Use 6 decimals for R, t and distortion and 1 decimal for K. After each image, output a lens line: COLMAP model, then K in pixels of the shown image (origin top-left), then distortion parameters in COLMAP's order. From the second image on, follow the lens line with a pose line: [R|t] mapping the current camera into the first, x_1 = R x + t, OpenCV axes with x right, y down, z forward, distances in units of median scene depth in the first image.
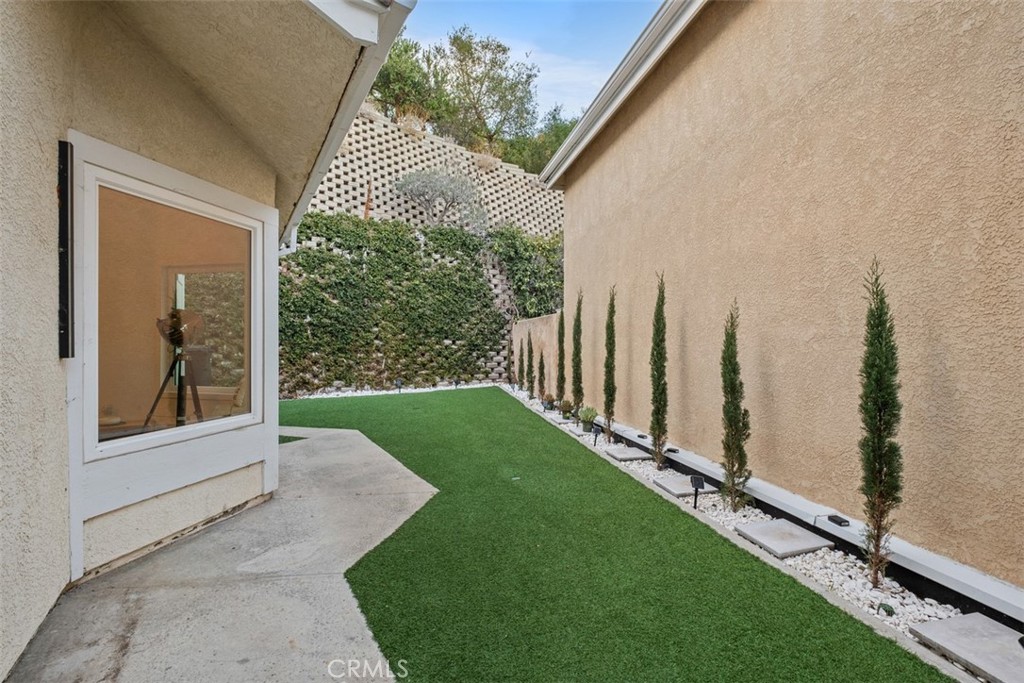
lens RADIAL K [[445.5, 0, 513.3], [0, 445.5, 337.5], [0, 0, 1]] dist [-0.003344, -0.000533]
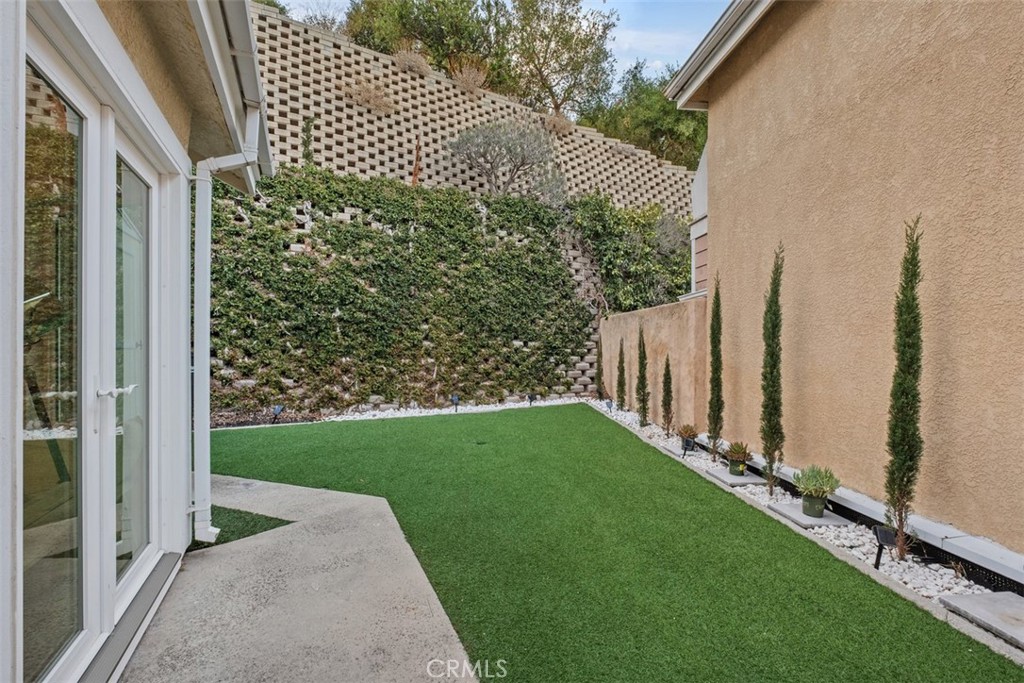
lens RADIAL K [[445.5, 0, 513.3], [0, 445.5, 337.5], [0, 0, 1]] dist [-0.003344, -0.000533]
pose [[0.992989, -0.002715, -0.118176, -0.064298], [0.002068, 0.999982, -0.005596, 0.004045], [0.118189, 0.005312, 0.992977, 0.241885]]
